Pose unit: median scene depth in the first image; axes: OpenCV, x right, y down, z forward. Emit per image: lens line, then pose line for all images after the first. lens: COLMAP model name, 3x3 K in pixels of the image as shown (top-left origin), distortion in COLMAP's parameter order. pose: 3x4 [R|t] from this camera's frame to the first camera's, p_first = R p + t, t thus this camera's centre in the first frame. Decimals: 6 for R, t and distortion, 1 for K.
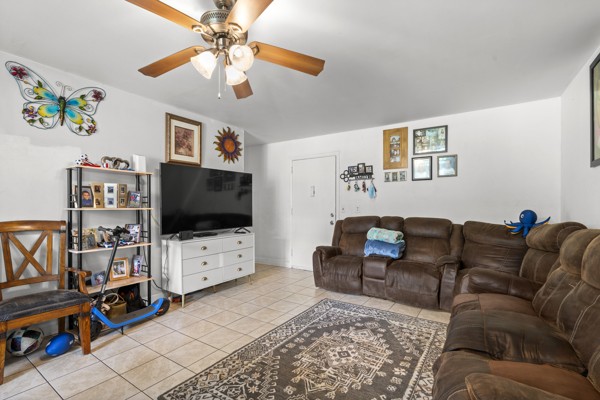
lens RADIAL K [[274.2, 0, 296.6], [0, 274.2, 202.3], [0, 0, 1]] dist [-0.002196, -0.000064]
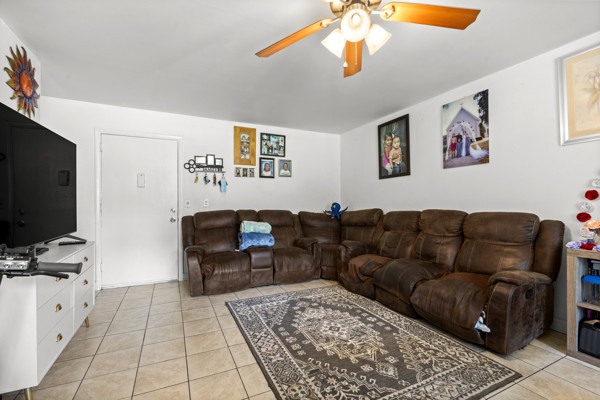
lens RADIAL K [[271.0, 0, 300.0], [0, 271.0, 200.0], [0, 0, 1]] dist [-0.000277, 0.000166]
pose [[0.502164, 0.007877, 0.864736, -0.746983], [-0.010566, 0.999940, -0.002972, 0.023888], [-0.864708, -0.007645, 0.502217, 0.484652]]
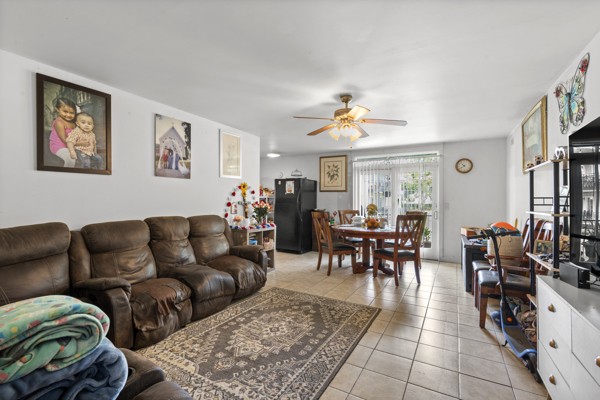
lens RADIAL K [[274.2, 0, 296.6], [0, 274.2, 202.3], [0, 0, 1]] dist [-0.002196, -0.000064]
pose [[-0.997381, -0.001728, -0.072310, 0.140280], [-0.000629, 0.999884, -0.015219, 0.007775], [0.072328, -0.015134, -0.997266, 1.909863]]
